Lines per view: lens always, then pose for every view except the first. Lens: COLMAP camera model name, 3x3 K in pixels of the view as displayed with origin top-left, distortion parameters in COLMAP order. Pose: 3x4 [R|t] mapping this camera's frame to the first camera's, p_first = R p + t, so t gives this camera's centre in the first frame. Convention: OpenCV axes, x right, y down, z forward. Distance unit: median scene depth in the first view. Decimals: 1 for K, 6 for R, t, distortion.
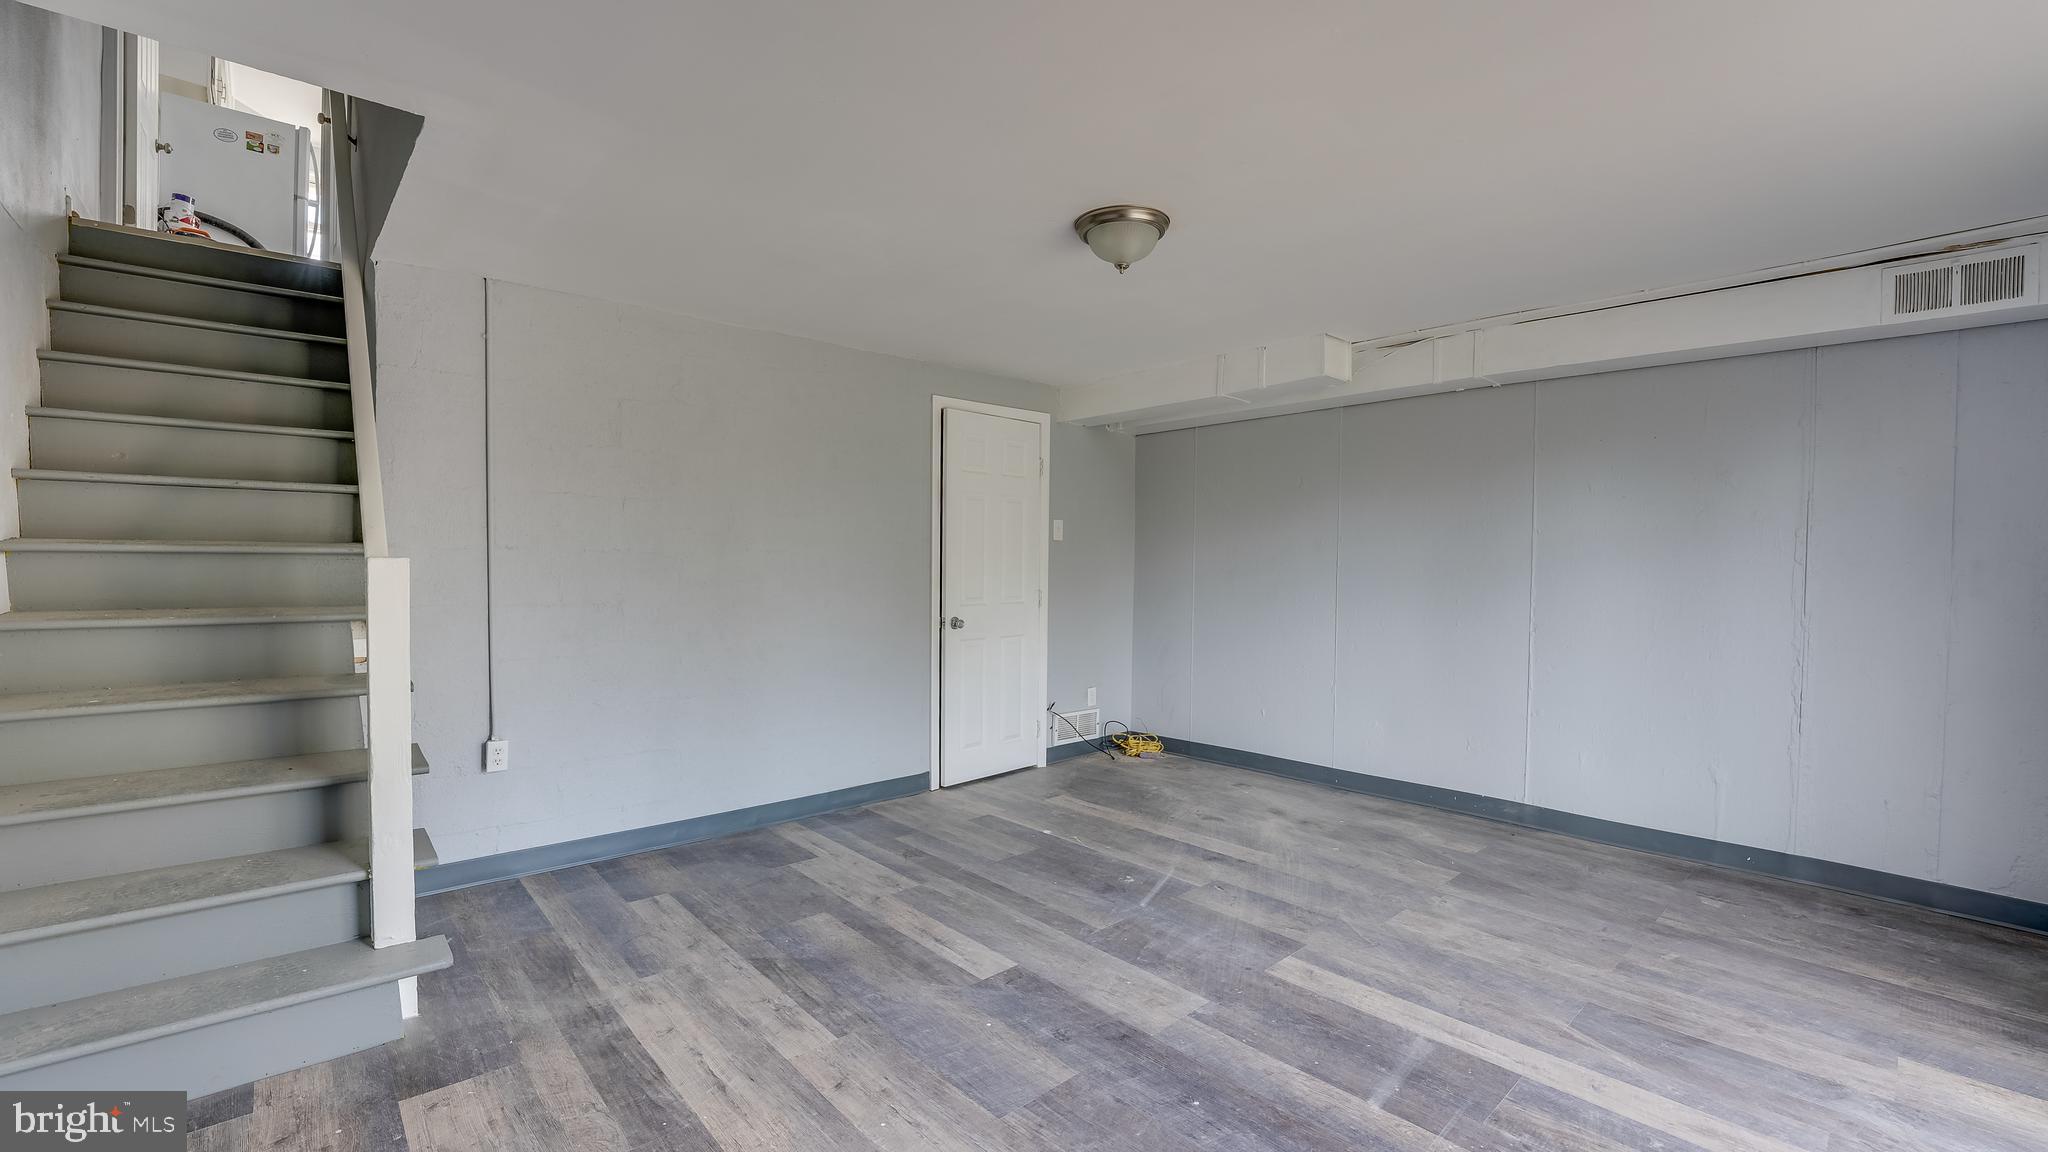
lens RADIAL K [[845.4, 0, 998.4], [0, 845.4, 575.4], [0, 0, 1]] dist [-0.024876, 0.001092]
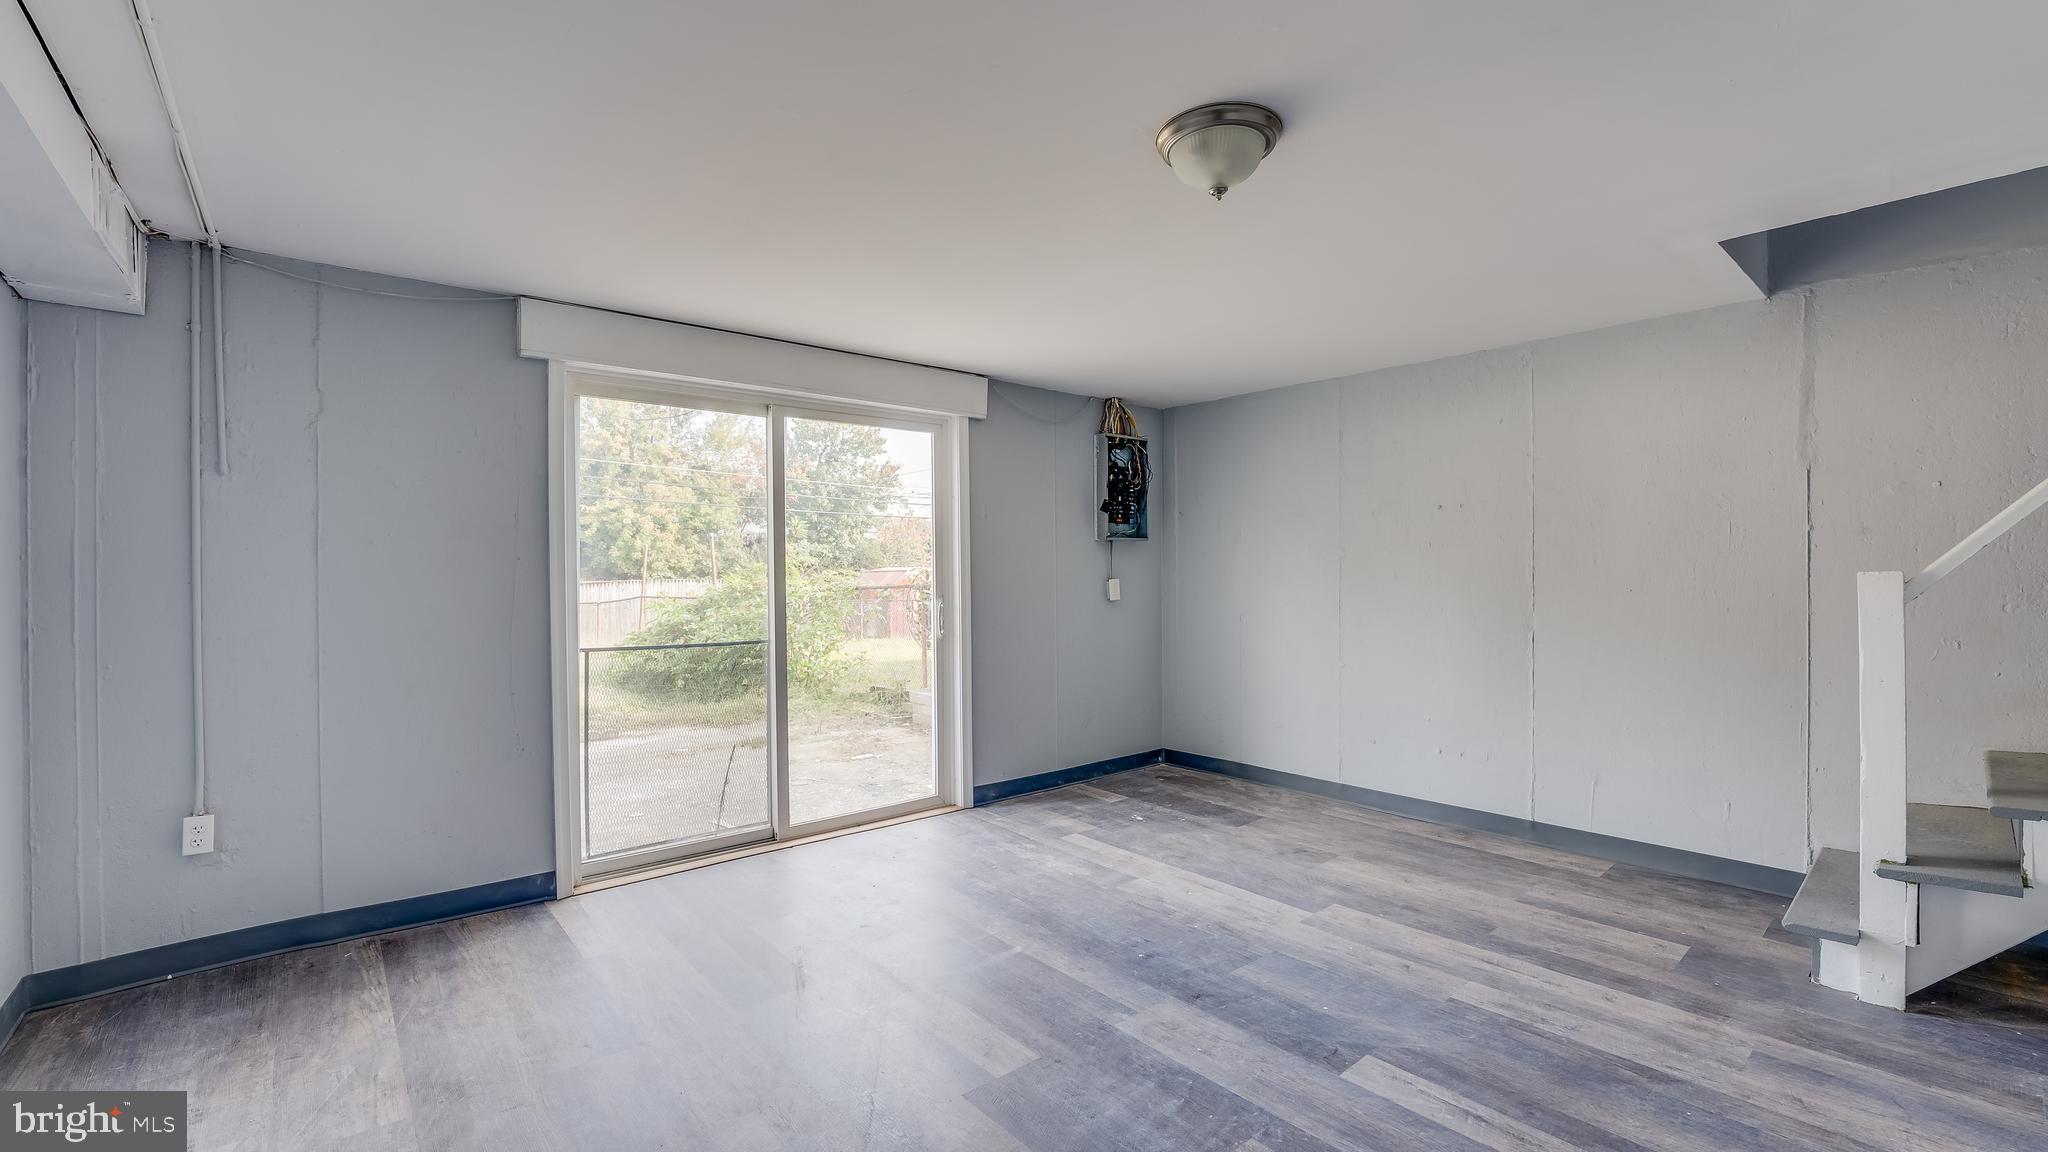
lens RADIAL K [[845.4, 0, 998.4], [0, 845.4, 575.4], [0, 0, 1]] dist [-0.024876, 0.001092]
pose [[-0.999805, -0.000530, 0.019754, 0.361917], [-0.000022, 0.999669, 0.025727, -0.040753], [-0.019761, 0.025722, -0.999474, 1.938982]]
